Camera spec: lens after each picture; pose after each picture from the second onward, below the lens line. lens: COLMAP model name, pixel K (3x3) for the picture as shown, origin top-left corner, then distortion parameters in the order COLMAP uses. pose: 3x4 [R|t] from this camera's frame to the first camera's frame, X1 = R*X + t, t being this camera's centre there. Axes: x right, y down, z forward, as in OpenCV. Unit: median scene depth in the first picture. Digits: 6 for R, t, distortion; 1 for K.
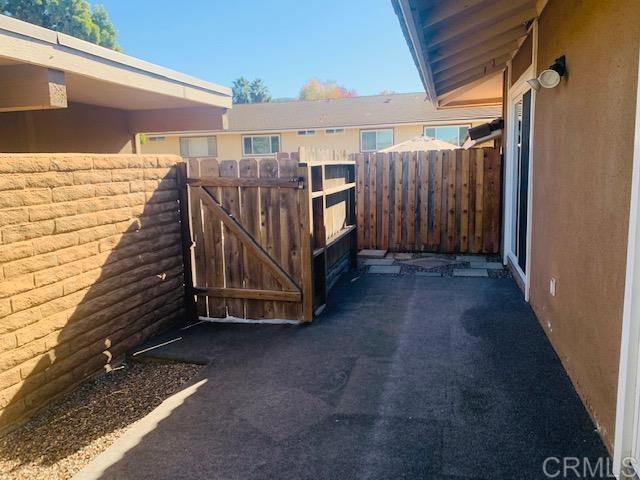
lens RADIAL K [[488.7, 0, 317.8], [0, 488.7, 237.3], [0, 0, 1]] dist [0.025792, -0.040919]
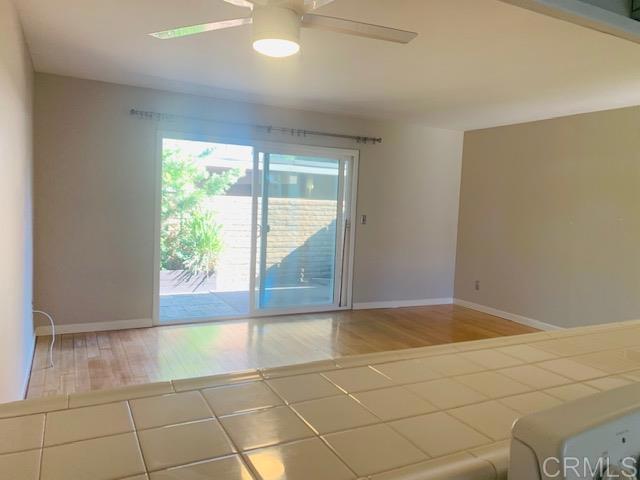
lens RADIAL K [[488.7, 0, 321.4], [0, 488.7, 239.4], [0, 0, 1]] dist [0.025792, -0.040919]
pose [[0.664372, 0.107214, -0.739672, 1.847774], [-0.165480, 0.986197, -0.005686, 0.058314], [0.728852, 0.126179, 0.672944, -0.848212]]
